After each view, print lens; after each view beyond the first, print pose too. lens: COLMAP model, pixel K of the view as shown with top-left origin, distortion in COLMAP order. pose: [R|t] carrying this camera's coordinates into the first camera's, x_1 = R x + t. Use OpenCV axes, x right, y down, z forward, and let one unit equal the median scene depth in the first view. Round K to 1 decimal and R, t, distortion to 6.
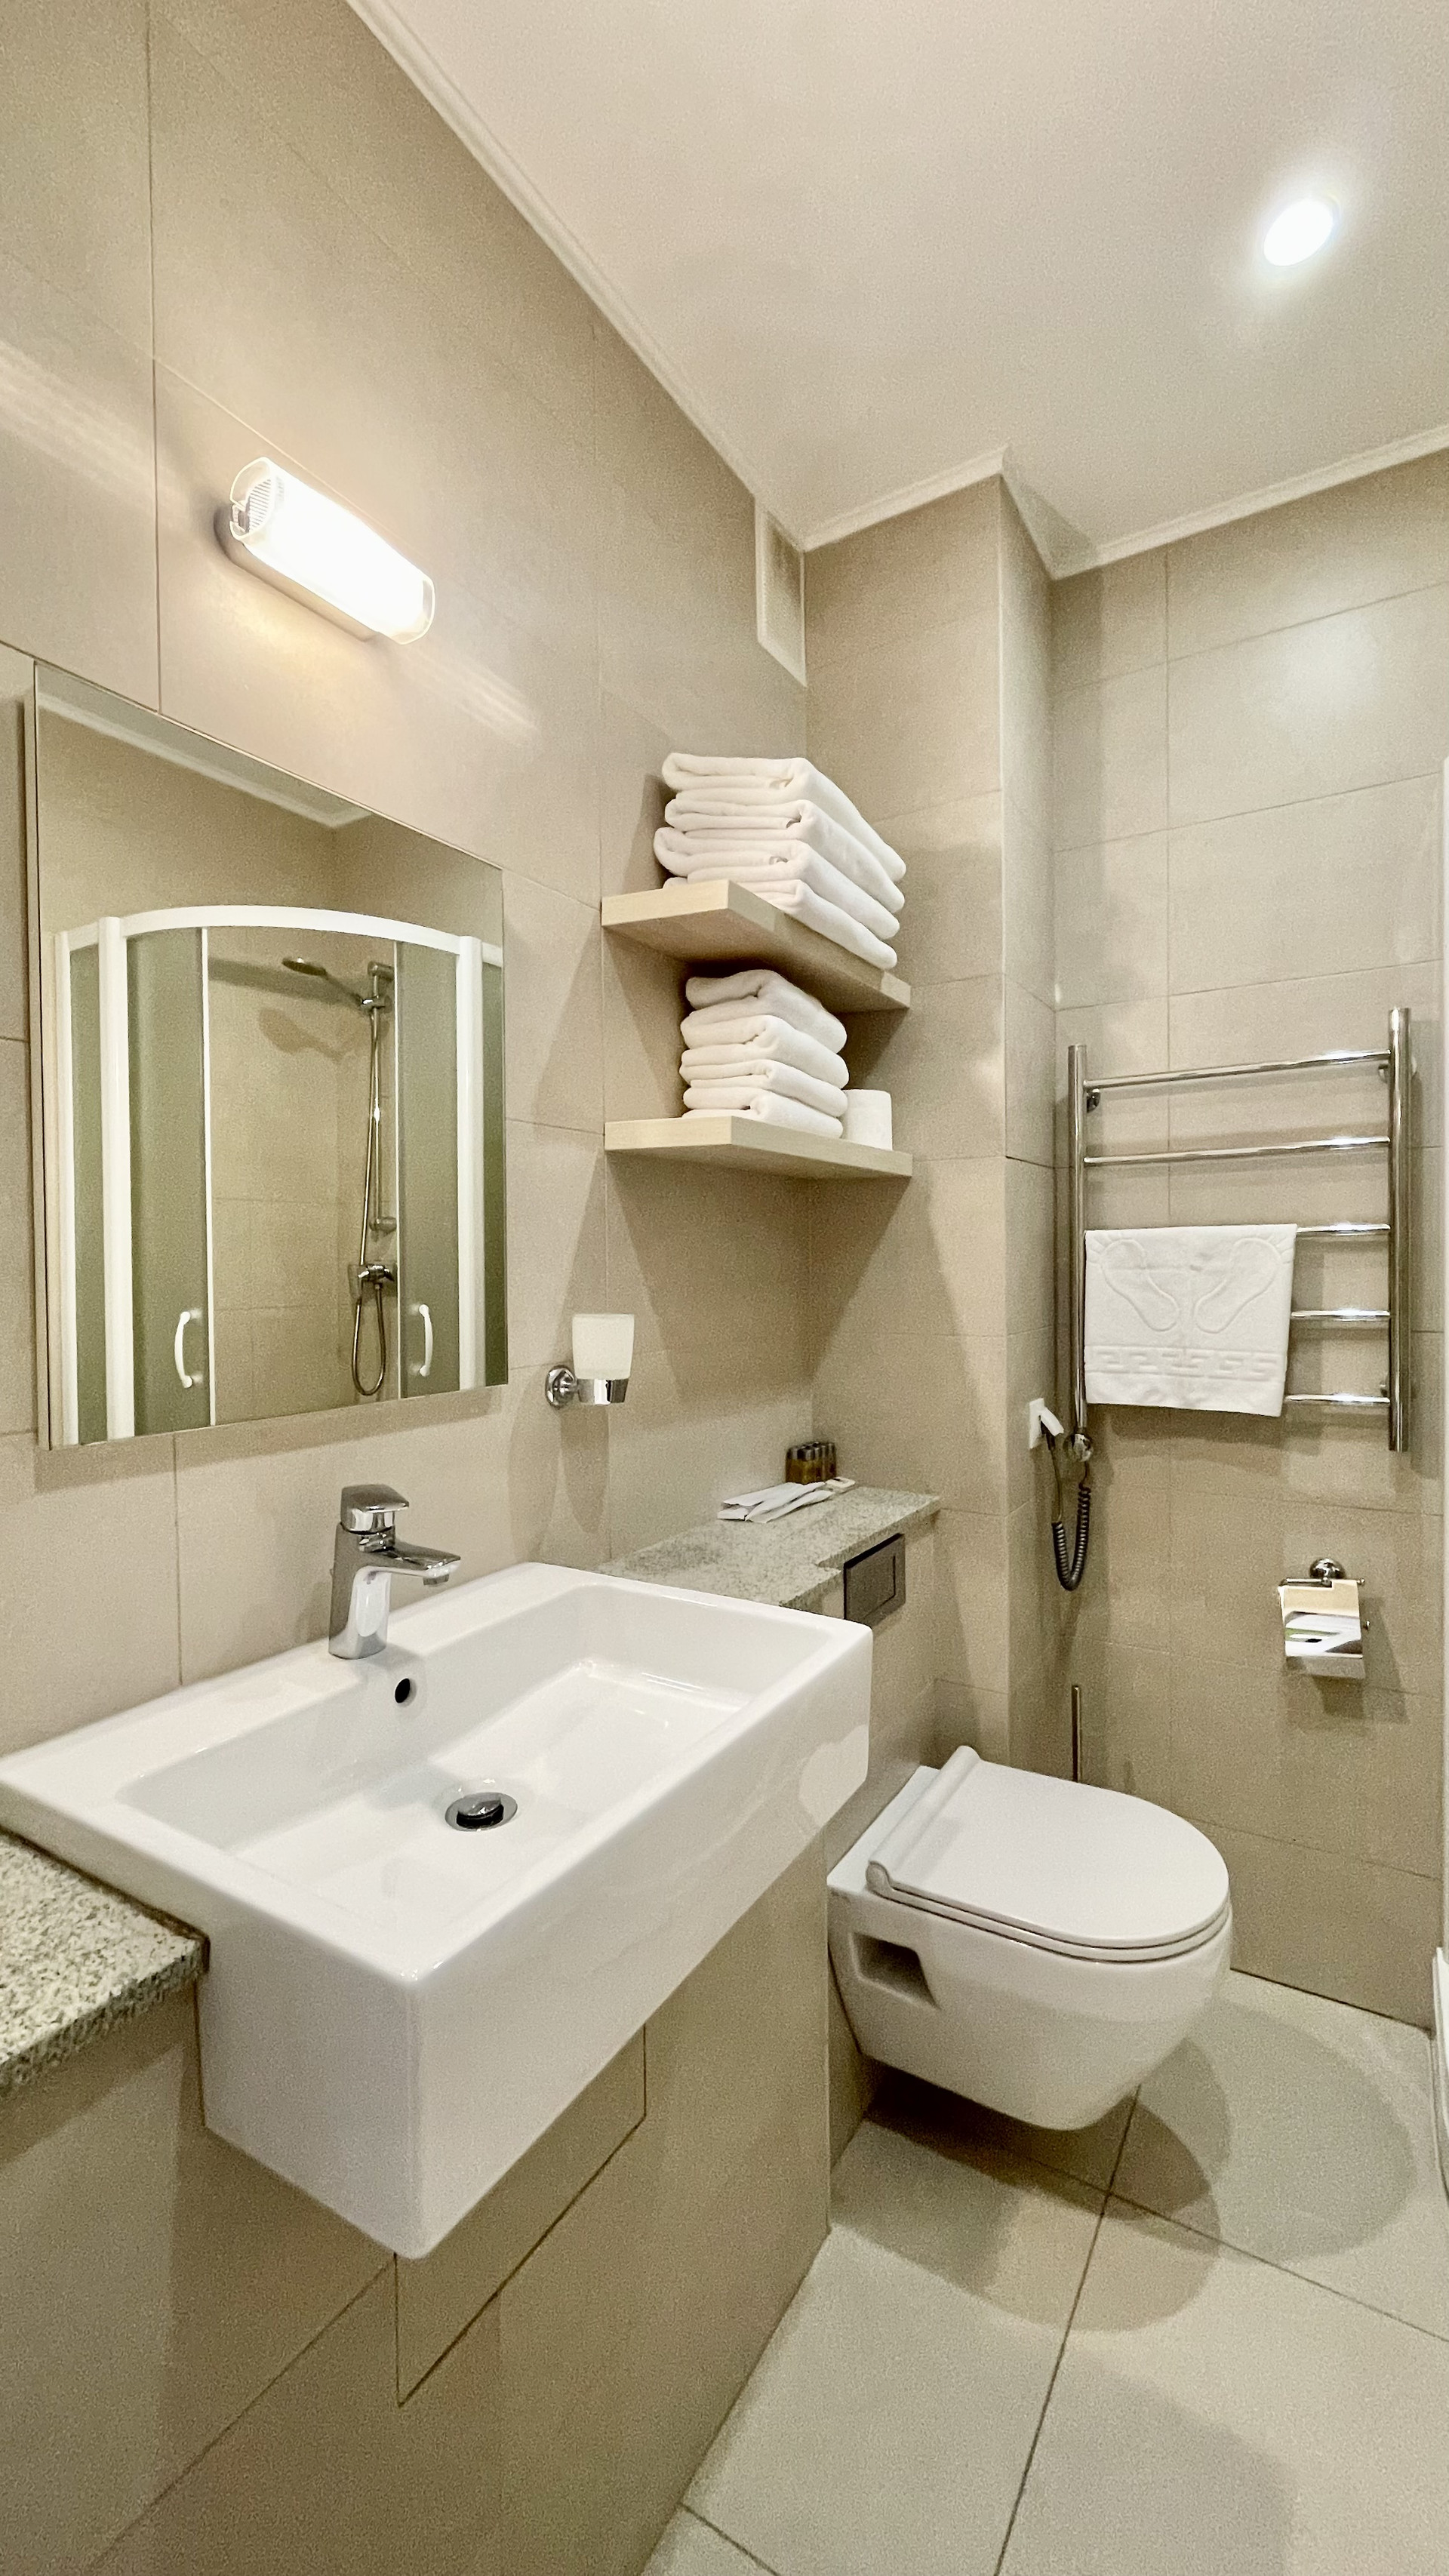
lens RADIAL K [[1056.9, 0, 724.5], [0, 1056.9, 1288.0], [0, 0, 1]] dist [-0.003053, -0.000063]
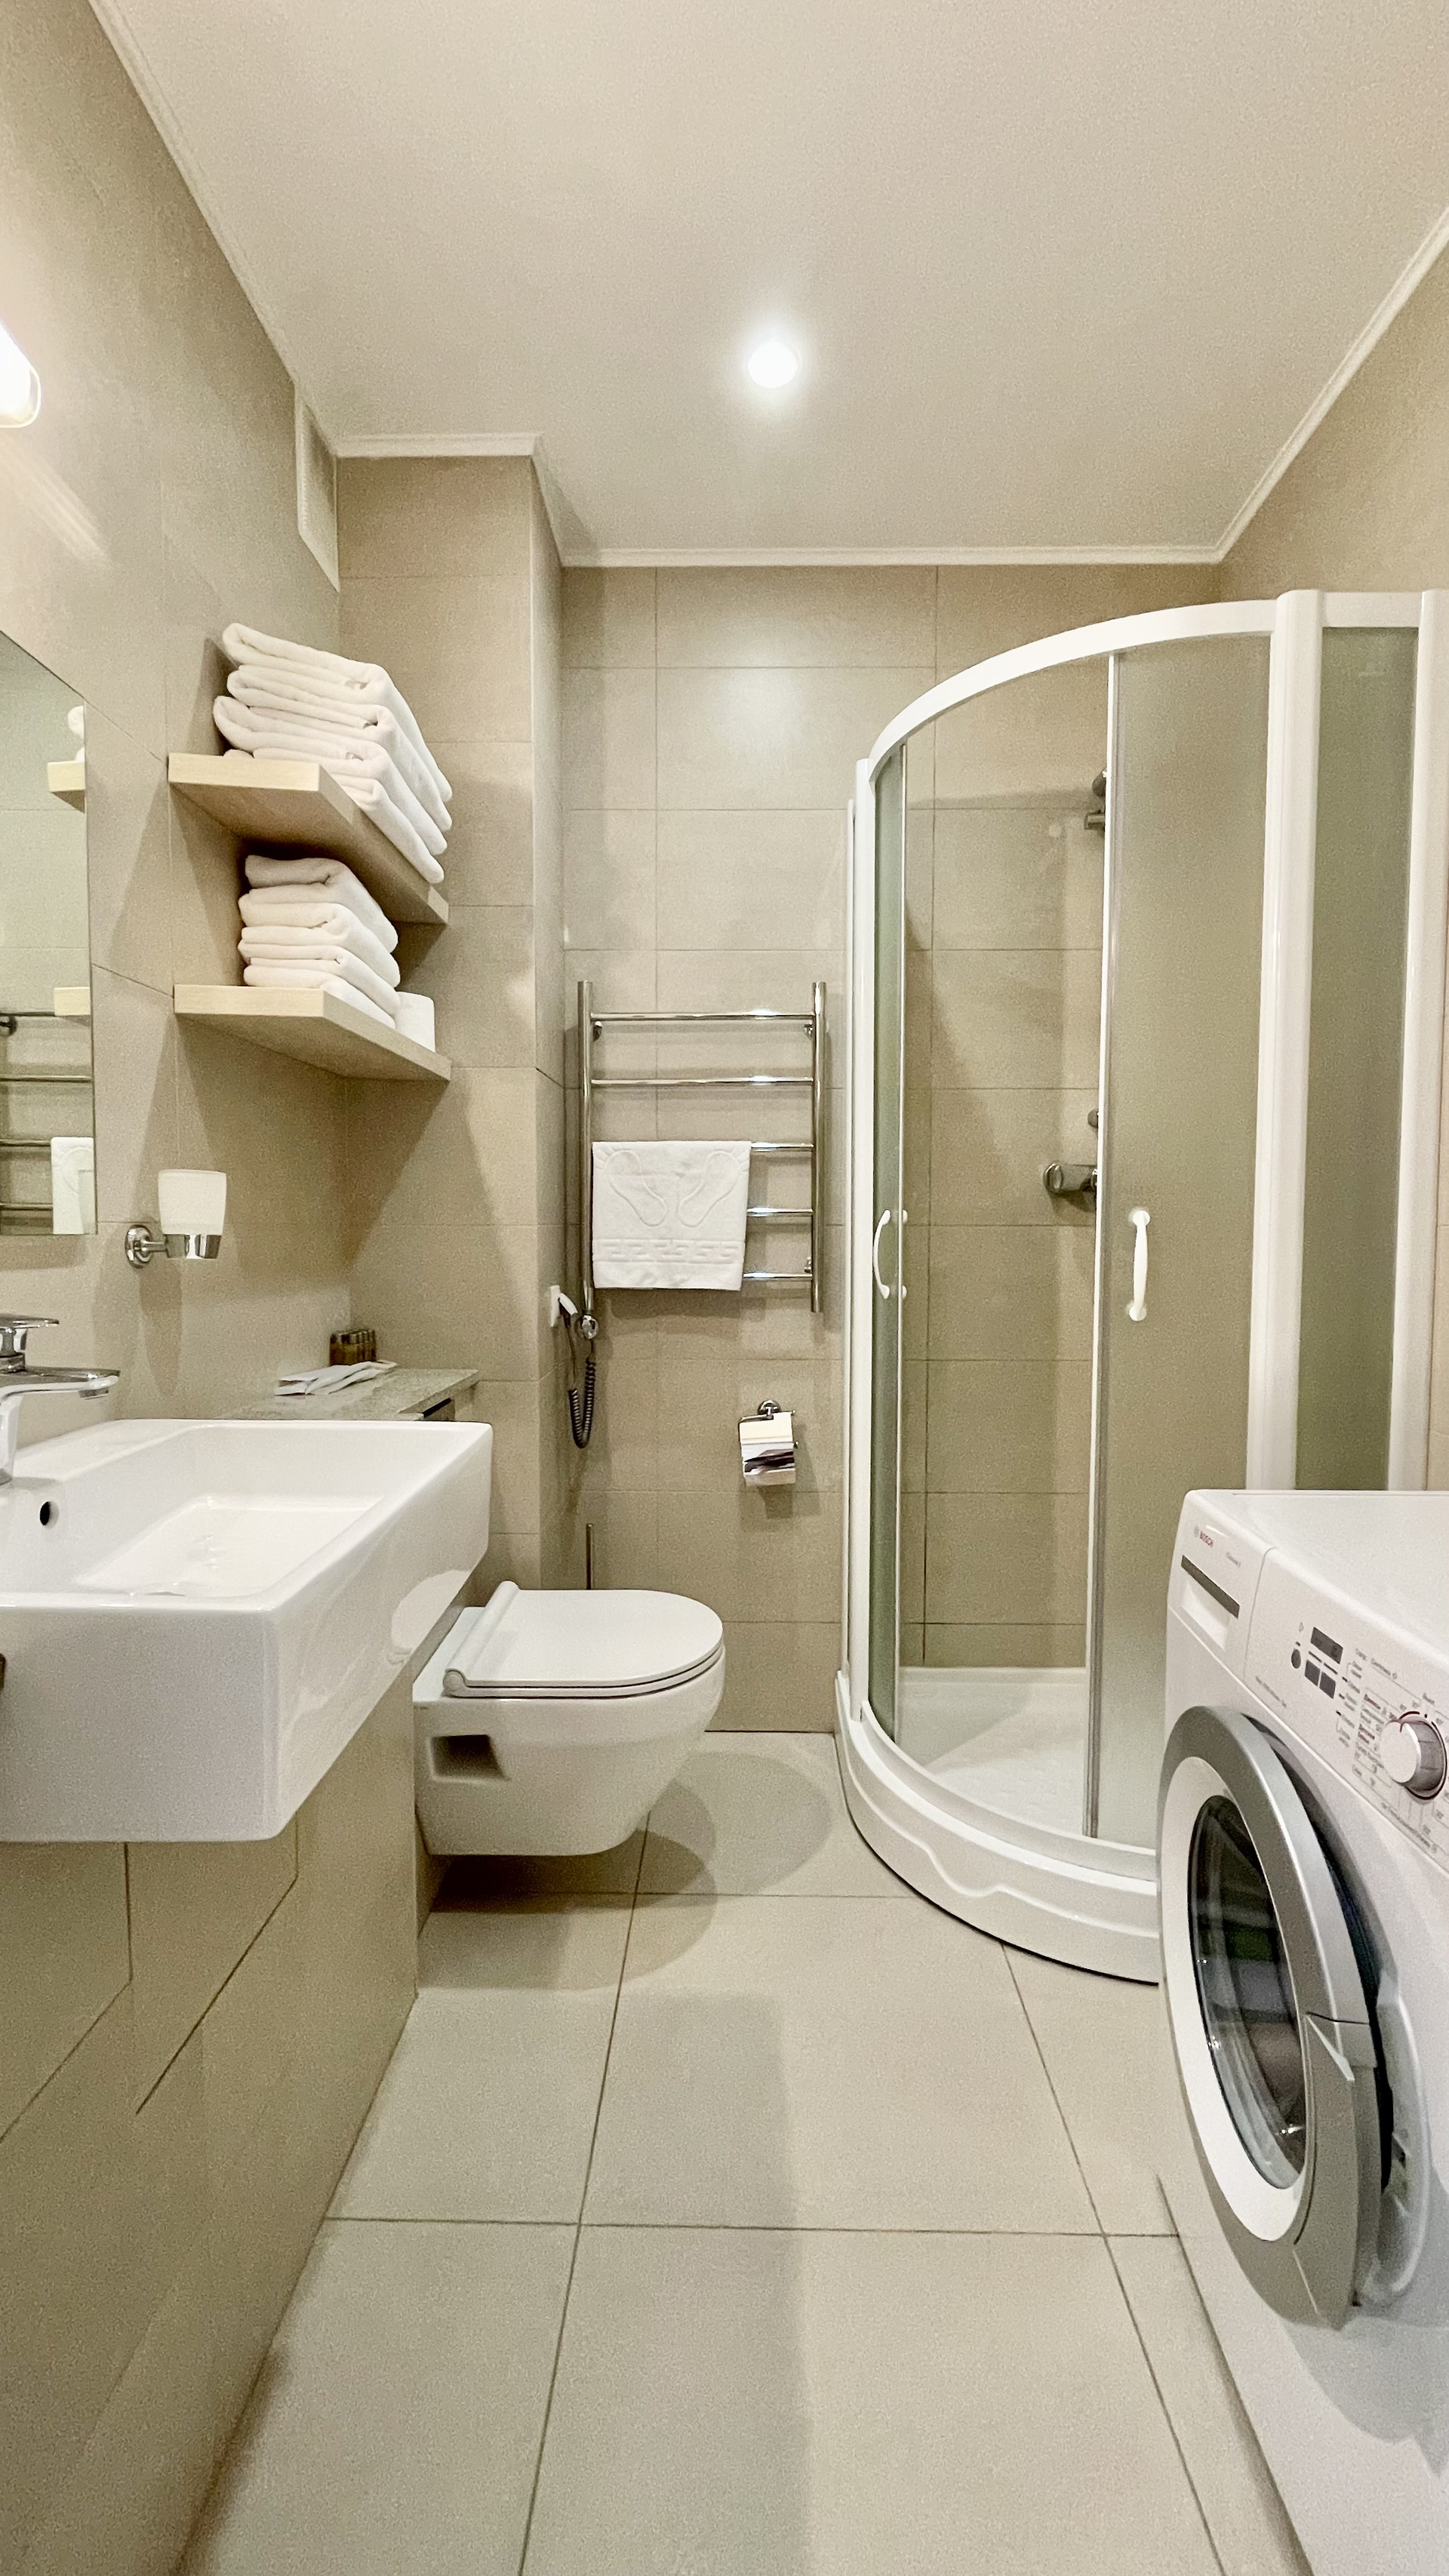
lens RADIAL K [[1056.9, 0, 724.5], [0, 1056.9, 1288.0], [0, 0, 1]] dist [-0.003053, -0.000063]
pose [[0.860060, -0.013149, 0.510023, -0.149629], [-0.003694, 0.999481, 0.031997, 0.078507], [-0.510179, -0.029403, 0.859566, -0.099192]]
